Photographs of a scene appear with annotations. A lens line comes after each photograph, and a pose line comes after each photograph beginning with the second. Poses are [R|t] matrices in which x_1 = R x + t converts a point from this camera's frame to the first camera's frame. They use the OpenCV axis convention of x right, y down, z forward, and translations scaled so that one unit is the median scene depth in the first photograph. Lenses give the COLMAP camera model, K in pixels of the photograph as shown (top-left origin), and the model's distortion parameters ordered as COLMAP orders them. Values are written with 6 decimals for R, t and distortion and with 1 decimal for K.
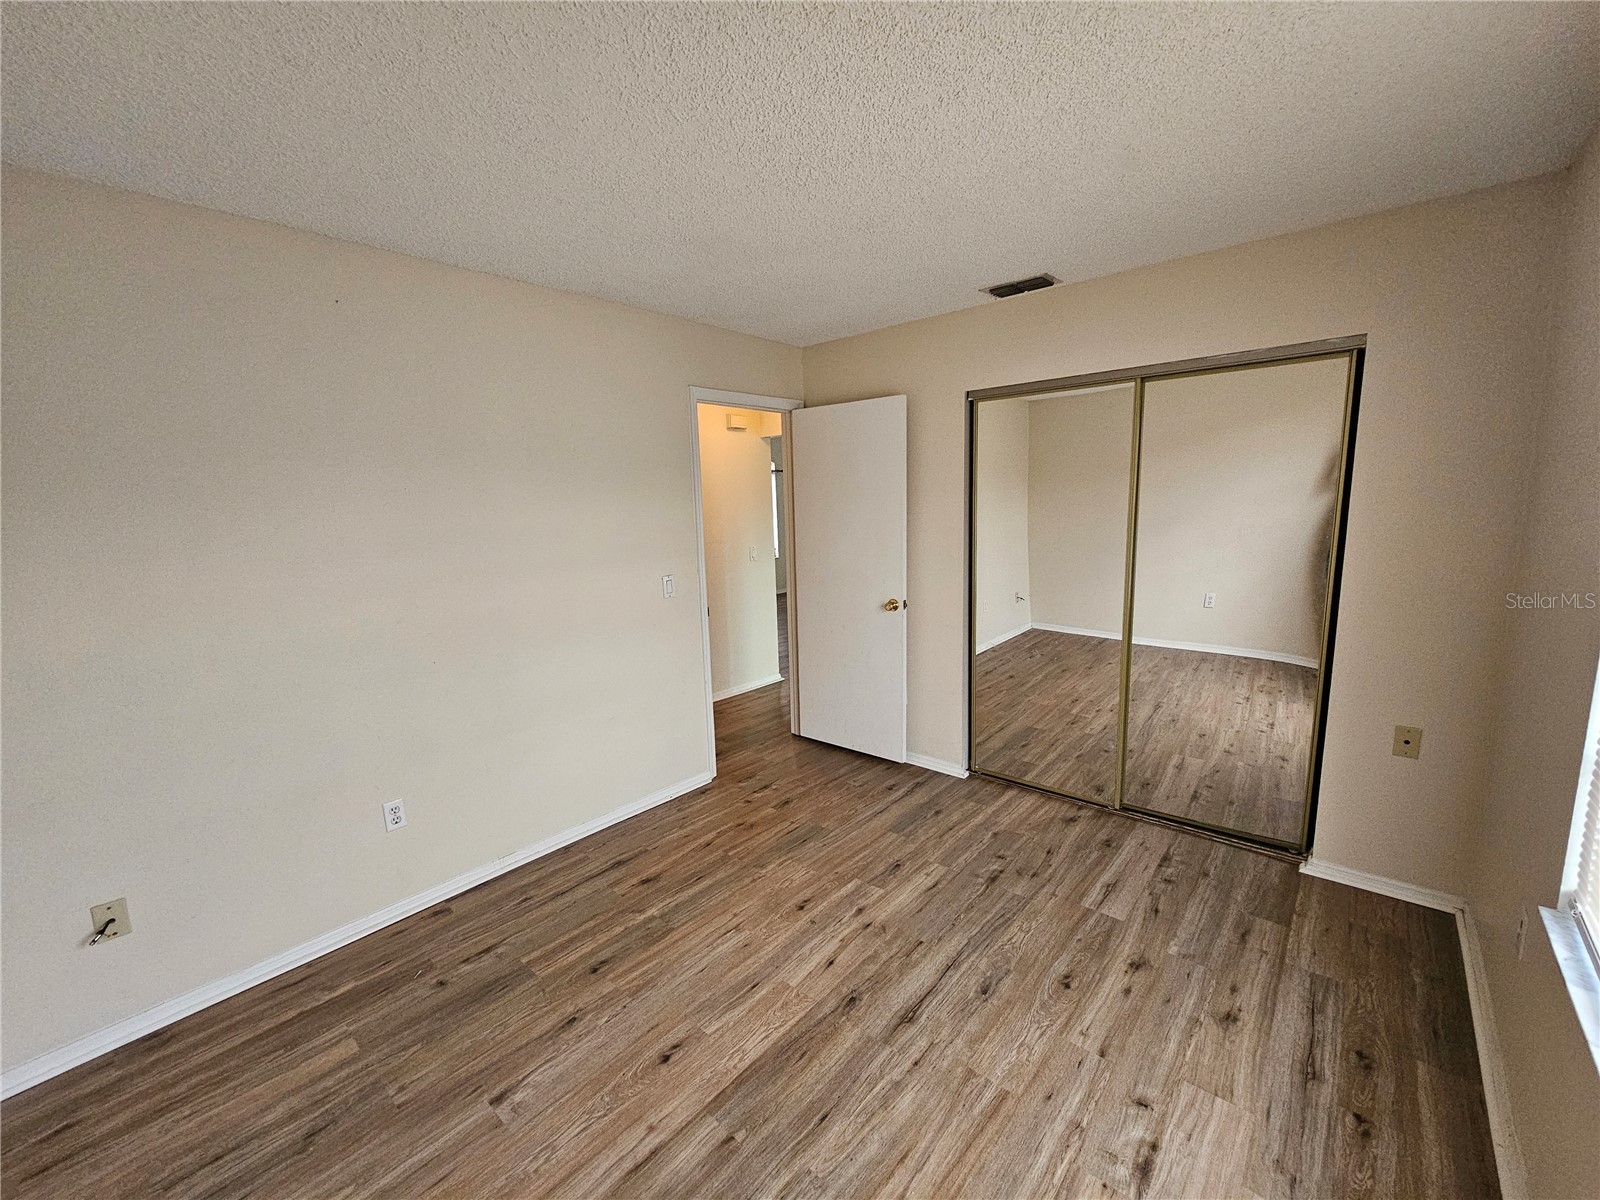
lens RADIAL K [[655.1, 0, 799.5], [0, 655.1, 602.7], [0, 0, 1]] dist [0.001399, 0.000248]
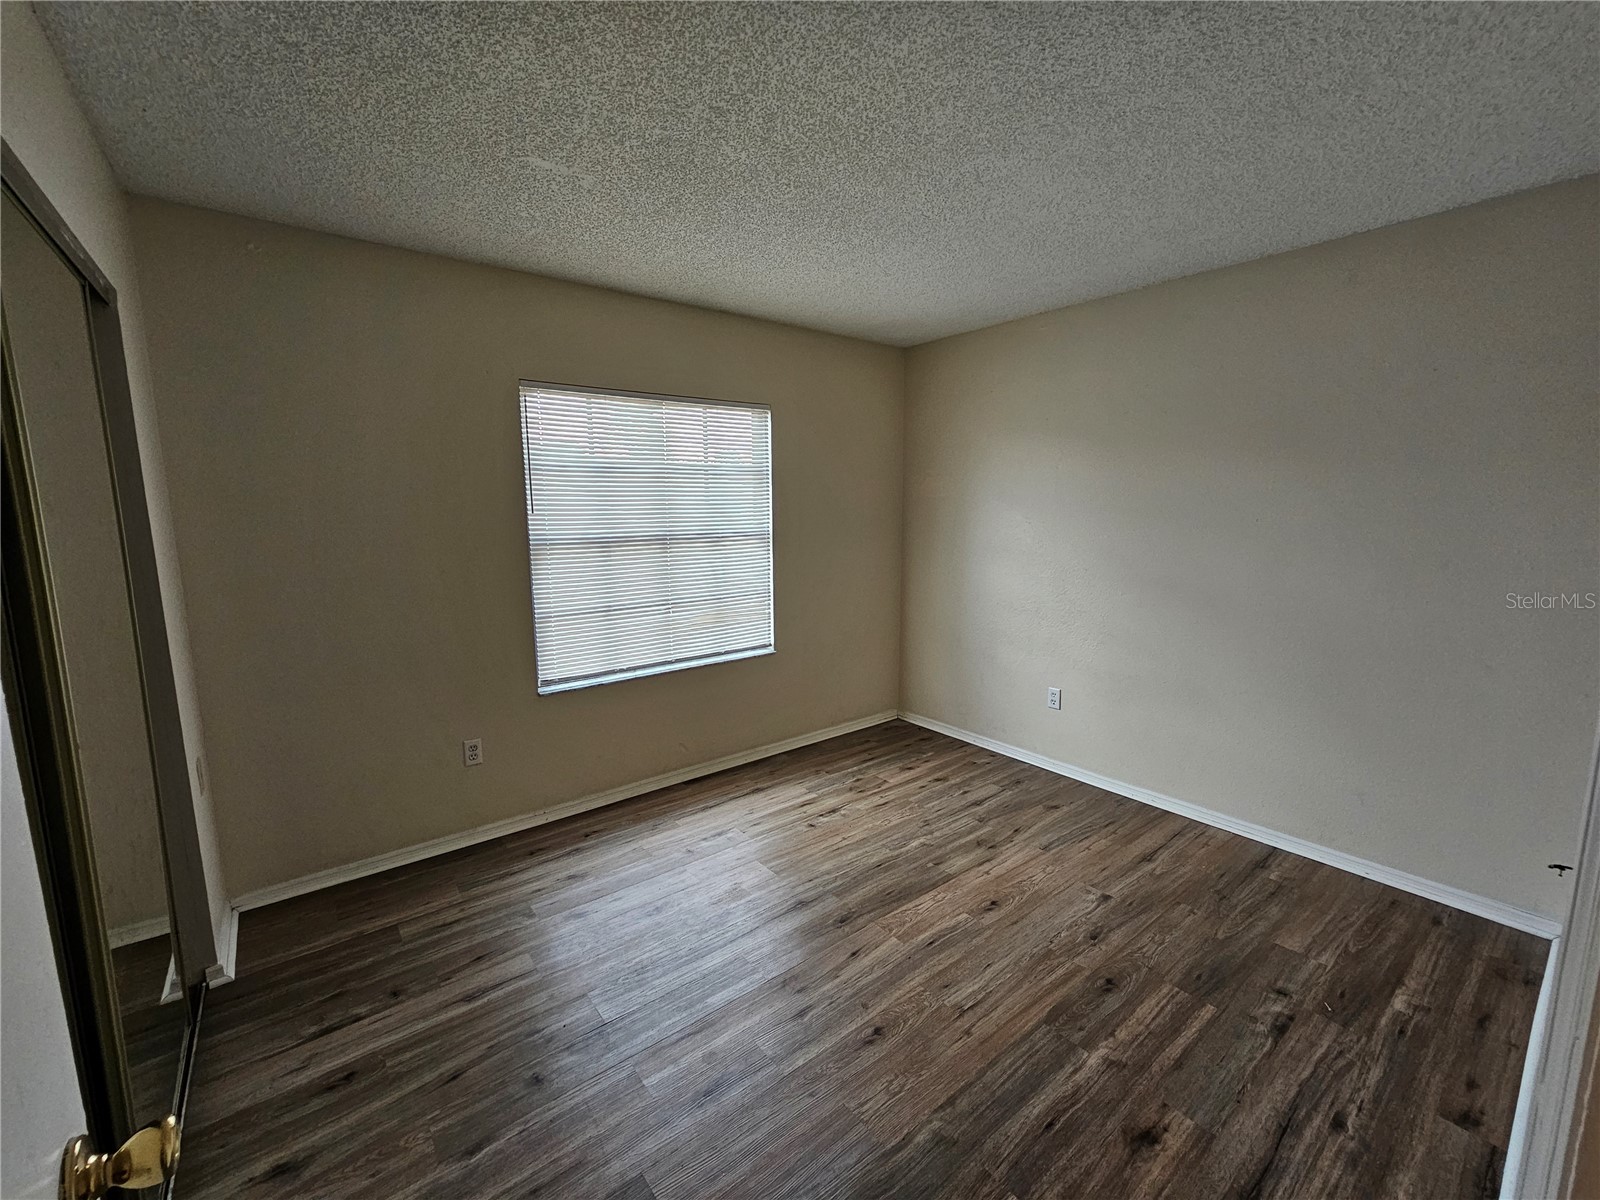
lens RADIAL K [[655.1, 0, 796.3], [0, 655.1, 599.9], [0, 0, 1]] dist [0.001399, 0.000248]
pose [[-0.981098, 0.009860, 0.193262, -0.063945], [0.066016, 0.955844, 0.286363, -0.251875], [-0.181905, 0.293708, -0.938427, 1.827785]]
